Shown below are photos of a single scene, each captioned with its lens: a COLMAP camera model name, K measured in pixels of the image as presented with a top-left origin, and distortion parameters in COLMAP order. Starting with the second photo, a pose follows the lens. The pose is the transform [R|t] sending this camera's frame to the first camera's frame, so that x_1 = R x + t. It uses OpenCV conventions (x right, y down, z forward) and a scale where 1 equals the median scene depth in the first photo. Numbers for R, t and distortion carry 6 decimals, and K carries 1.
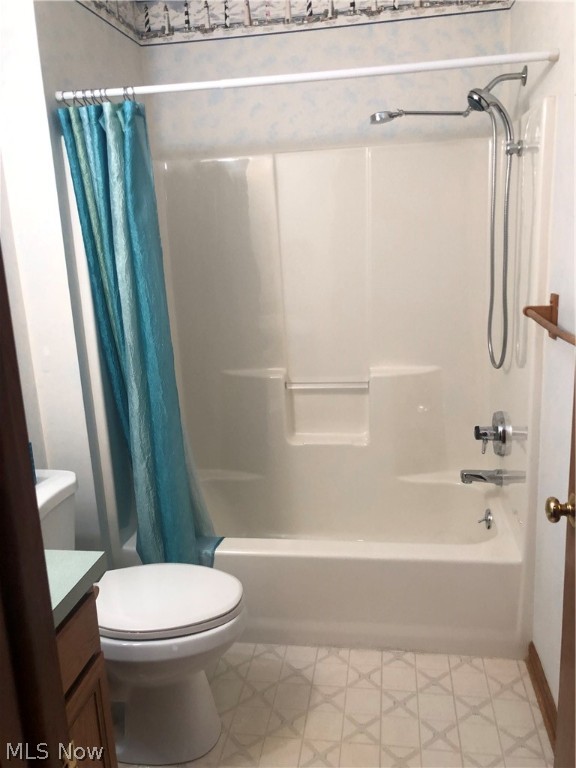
lens RADIAL K [[626.7, 0, 294.2], [0, 626.7, 382.5], [0, 0, 1]] dist [0.026579, -0.035893]
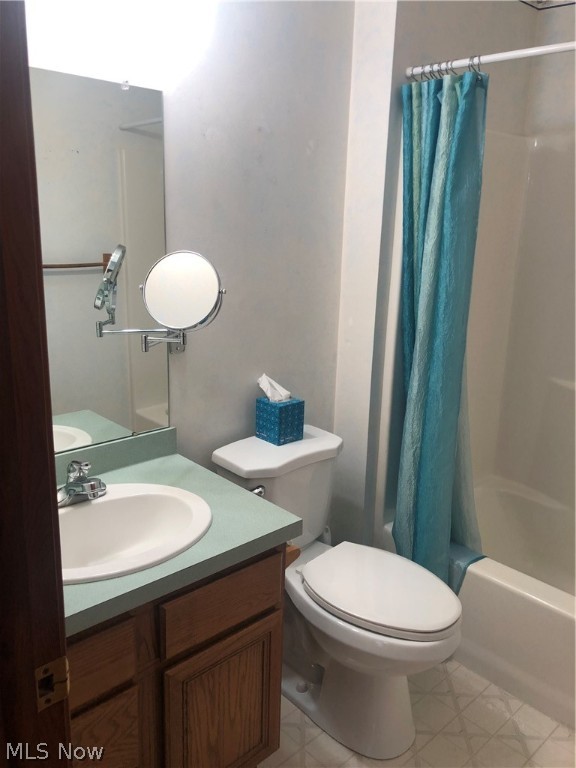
lens RADIAL K [[626.7, 0, 289.2], [0, 626.7, 382.7], [0, 0, 1]] dist [0.026579, -0.035893]
pose [[0.776720, 0.221002, -0.589800, 0.178058], [-0.205609, 0.974087, 0.094226, -0.029946], [0.595341, 0.048081, 0.802033, 0.110267]]
